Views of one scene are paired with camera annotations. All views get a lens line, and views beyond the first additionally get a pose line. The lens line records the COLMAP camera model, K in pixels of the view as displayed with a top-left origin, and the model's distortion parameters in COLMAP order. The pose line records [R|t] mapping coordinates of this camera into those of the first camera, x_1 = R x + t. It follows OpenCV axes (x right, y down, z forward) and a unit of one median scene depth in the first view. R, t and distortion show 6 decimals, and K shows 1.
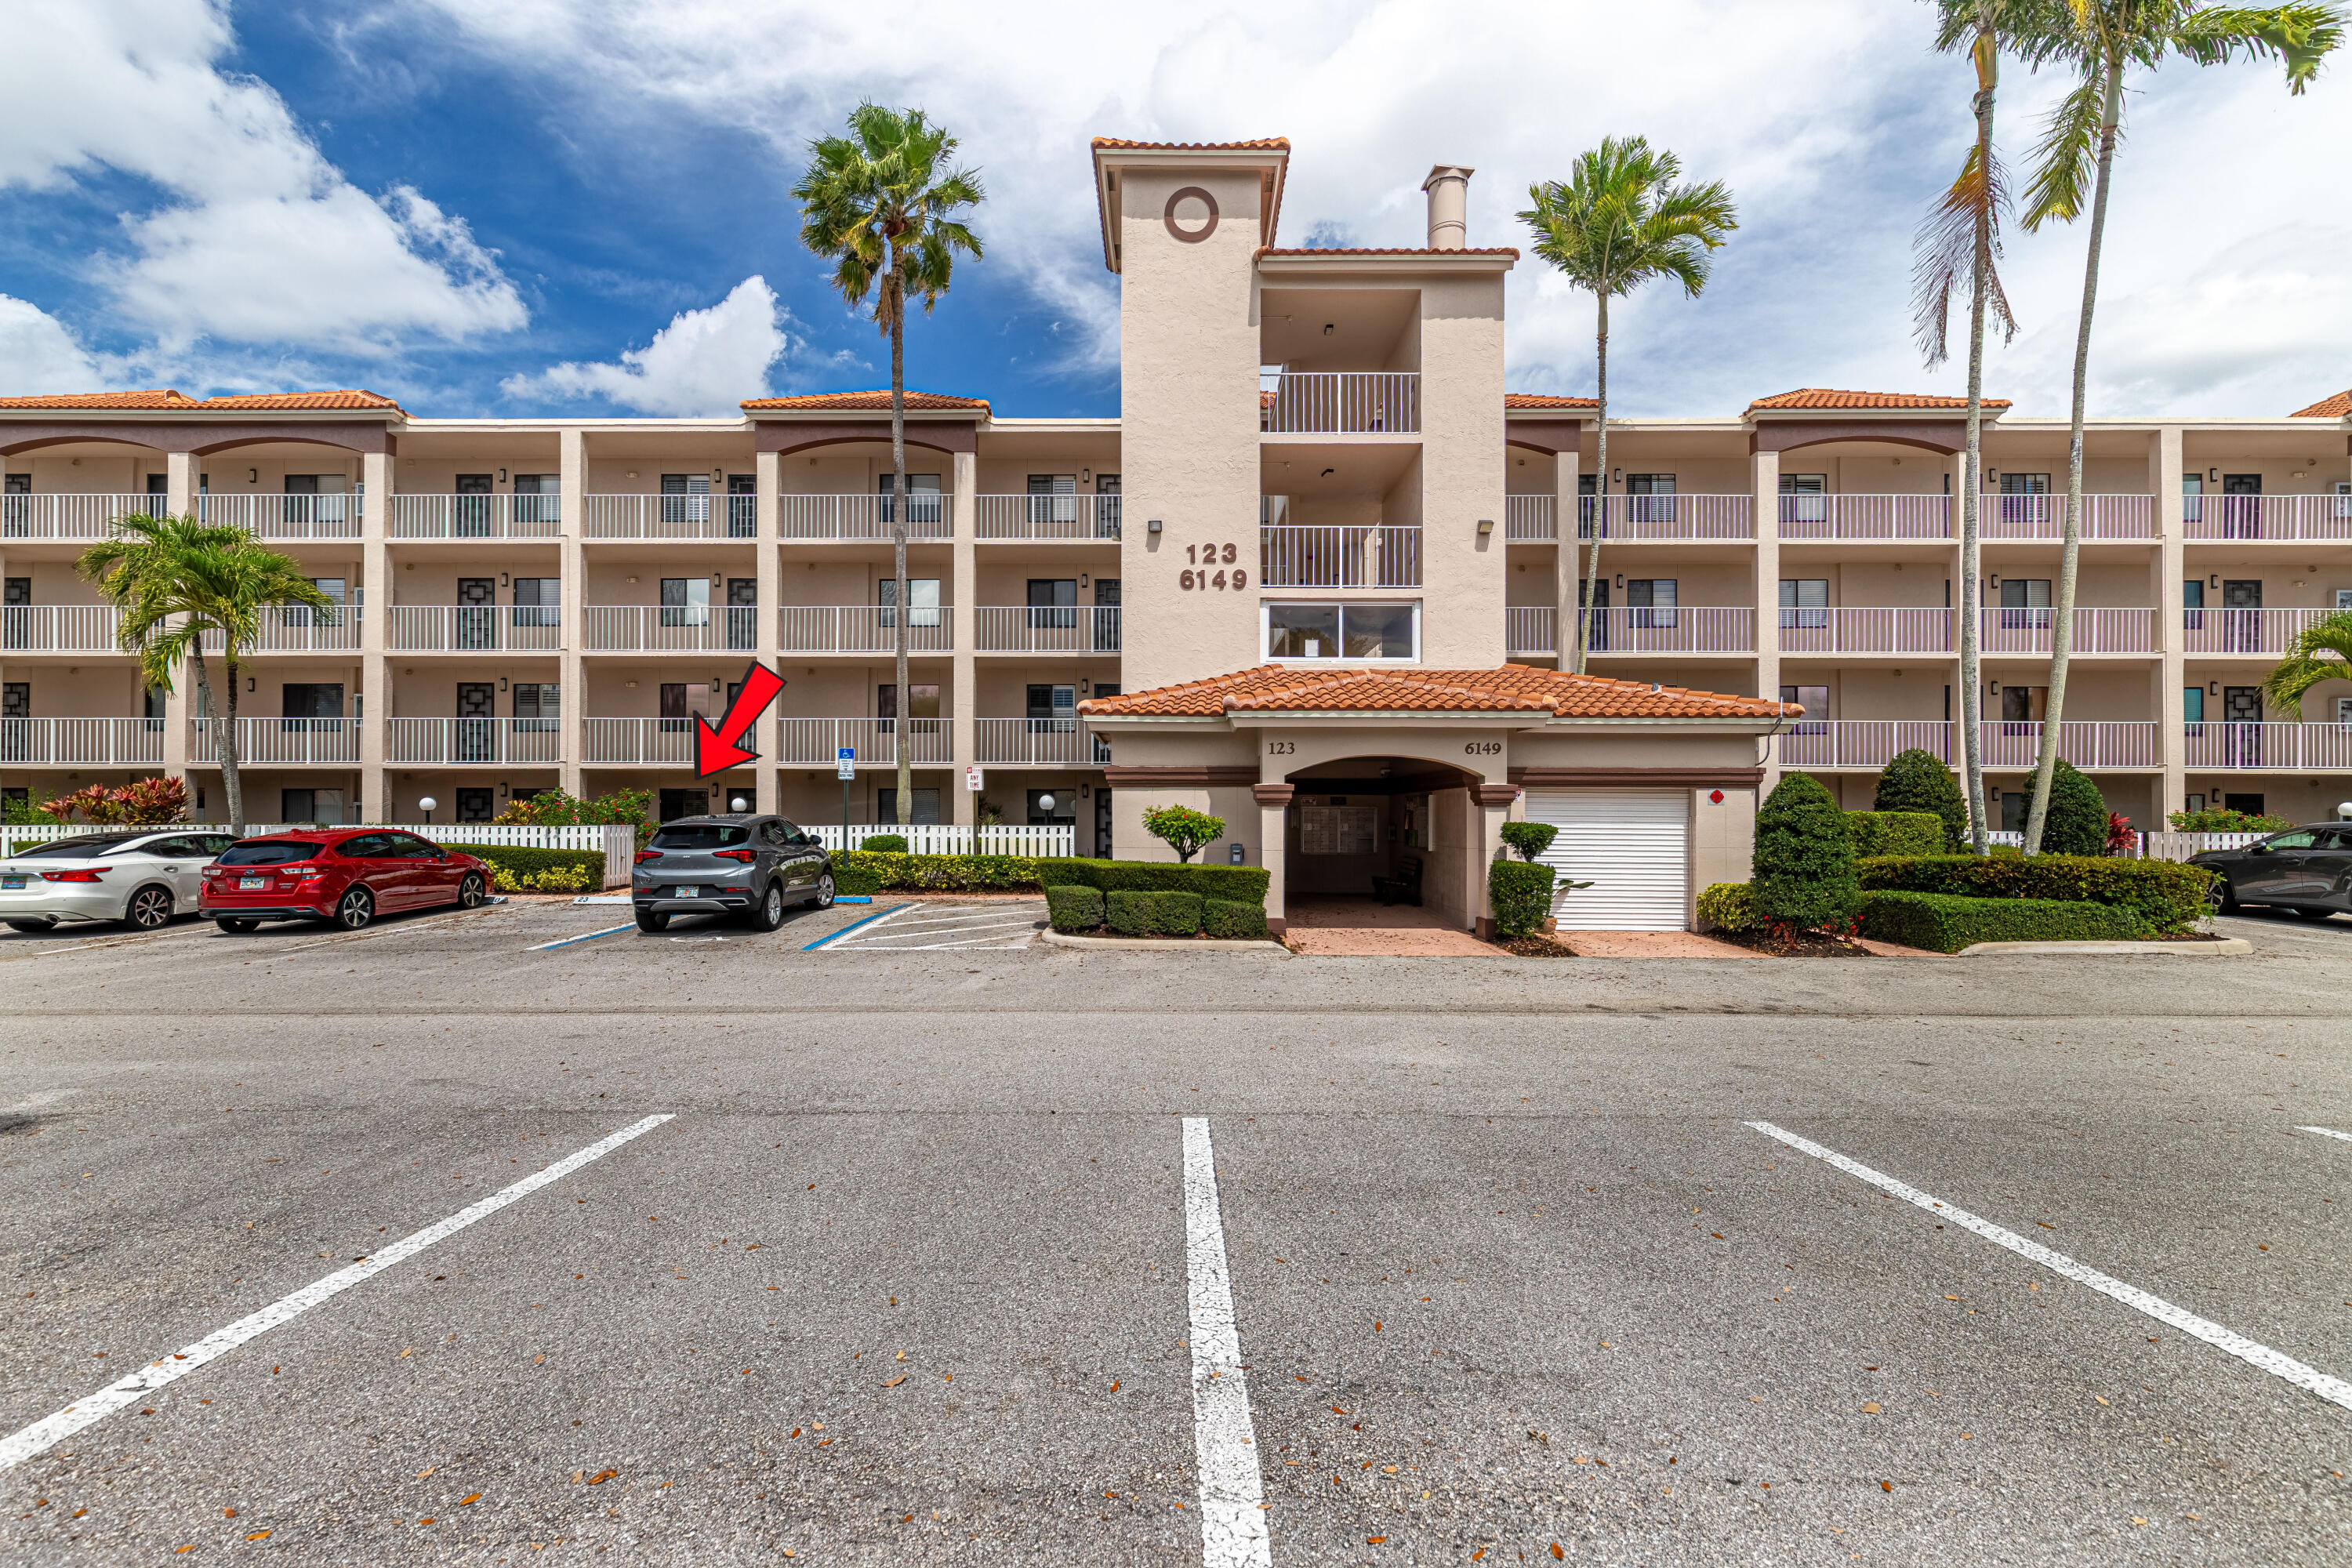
lens RADIAL K [[1066.7, 0, 1164.8], [0, 1066.7, 798.4], [0, 0, 1]] dist [-0.004112, -0.000430]
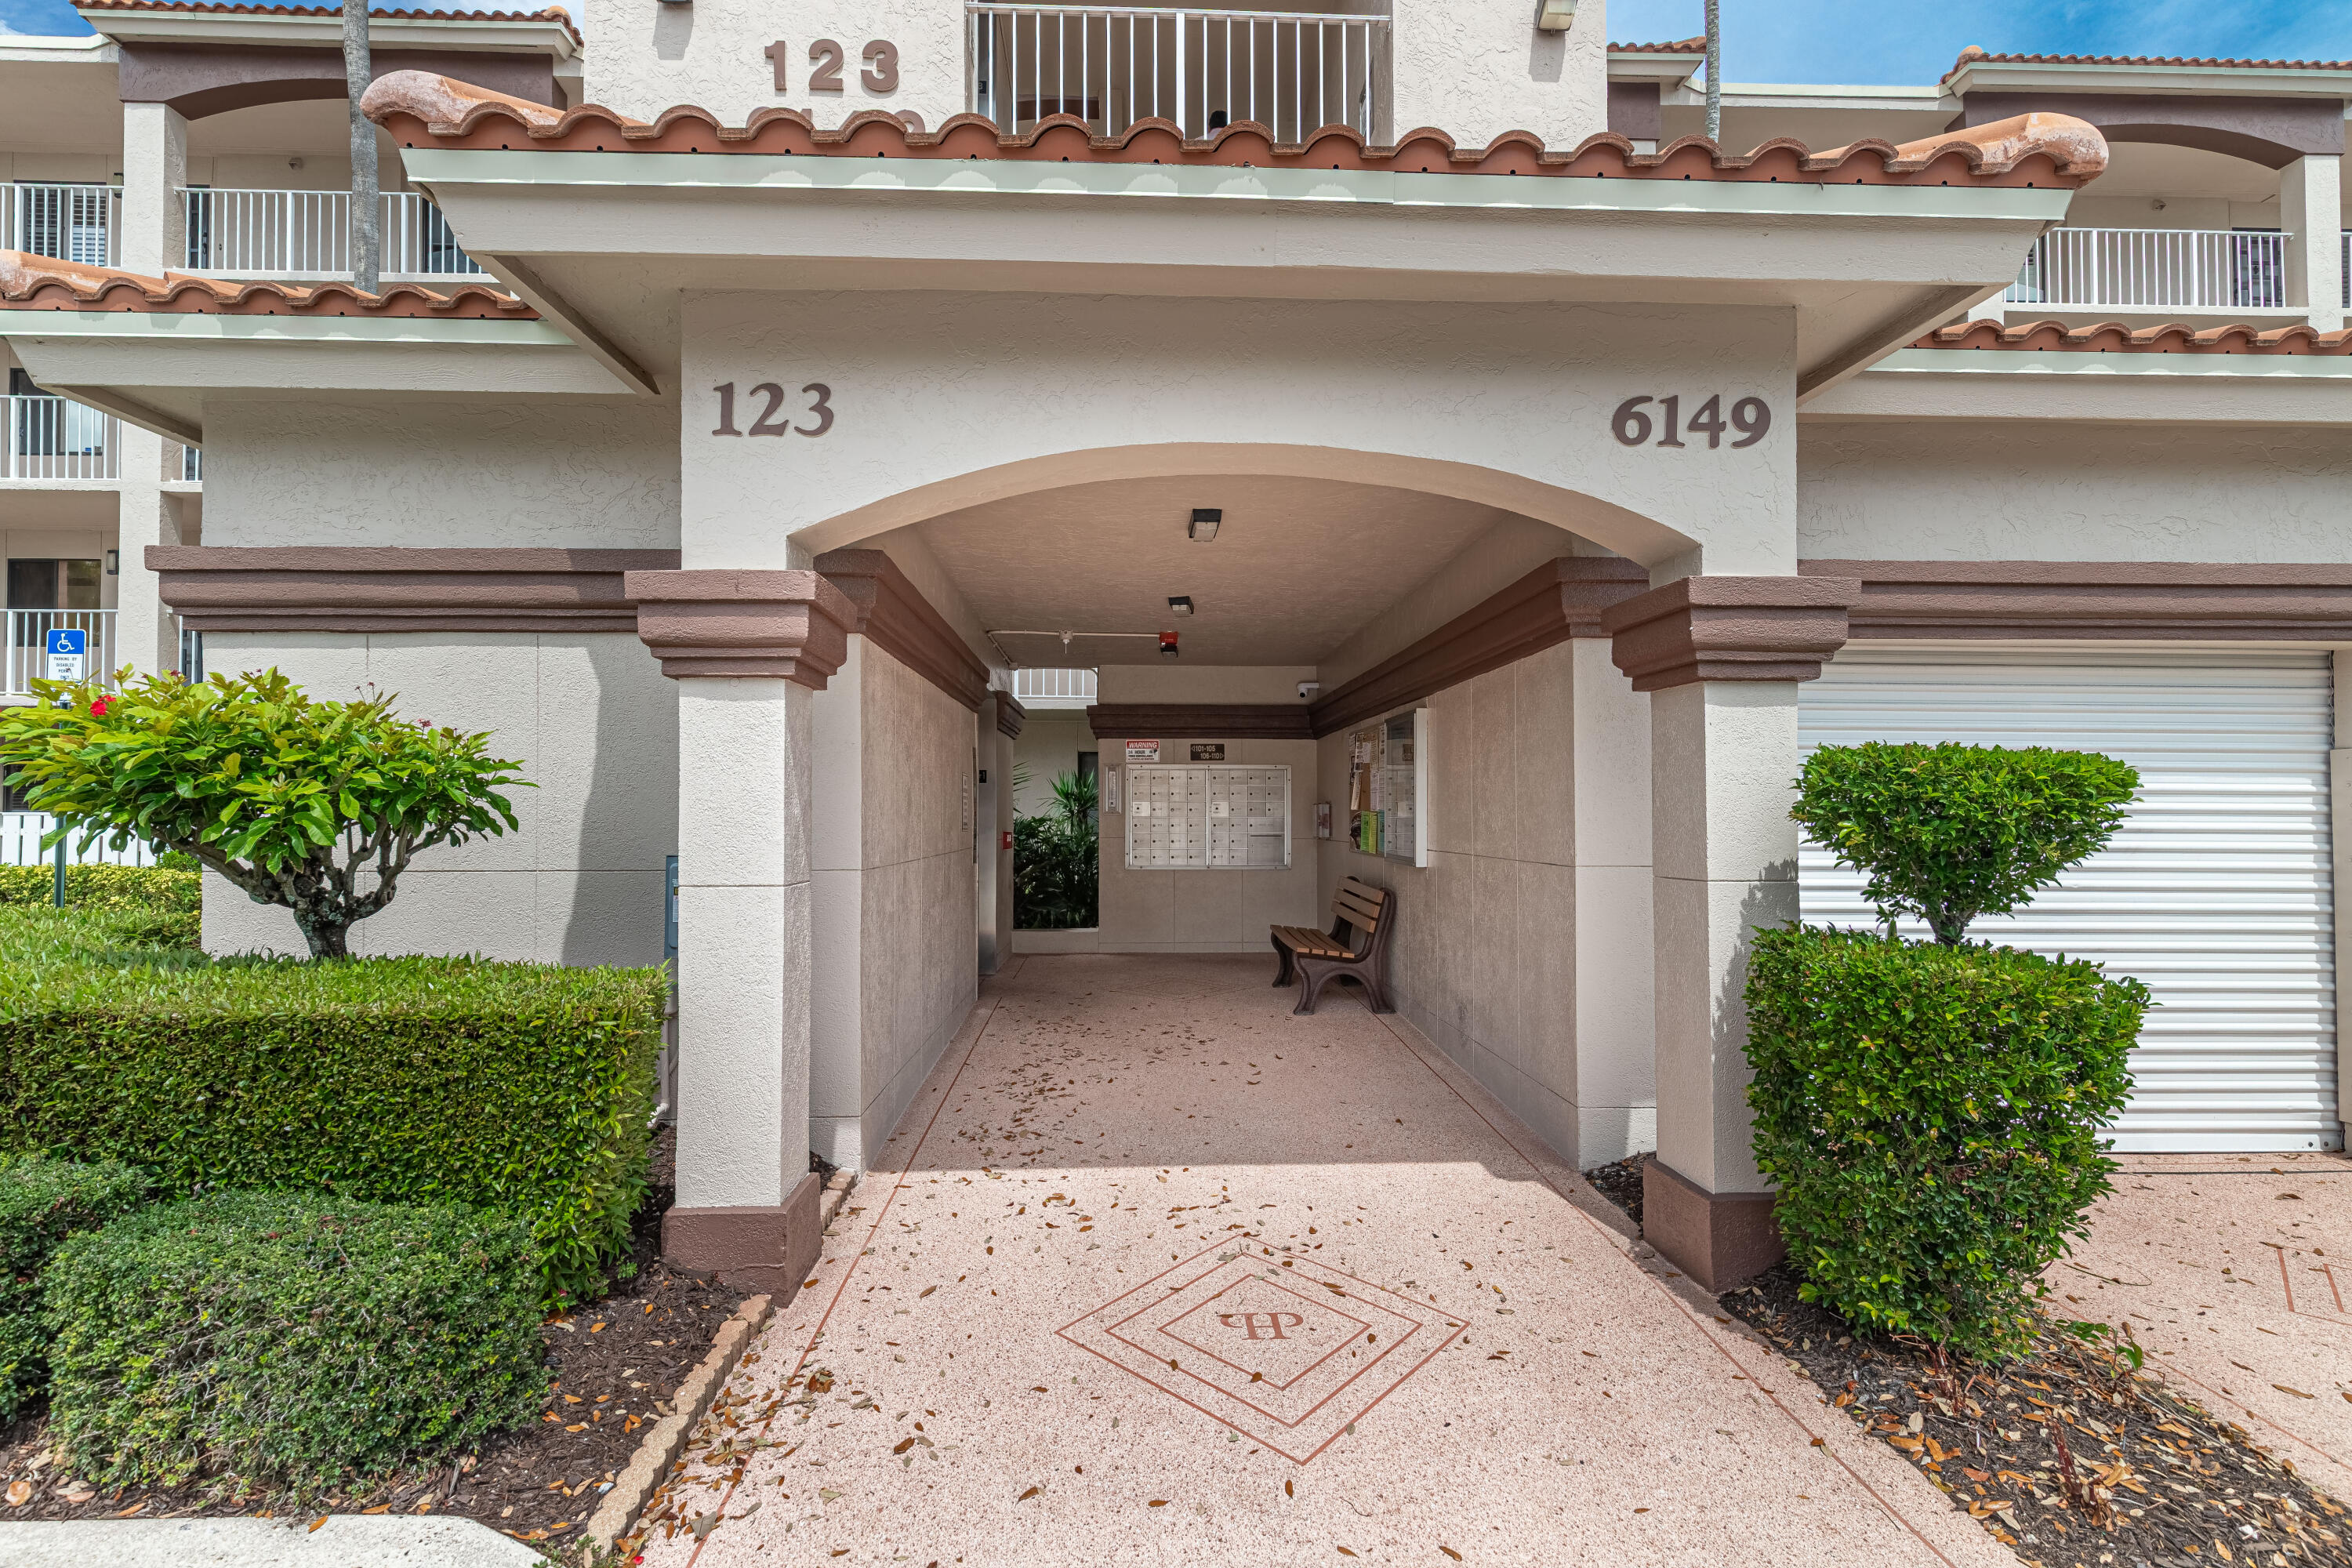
lens RADIAL K [[1066.7, 0, 1164.8], [0, 1066.7, 798.4], [0, 0, 1]] dist [-0.004112, -0.000430]
pose [[0.998935, -0.002163, 0.046097, 0.153591], [0.002110, 0.999997, 0.001192, 0.026853], [-0.046099, -0.001093, 0.998936, 0.674544]]
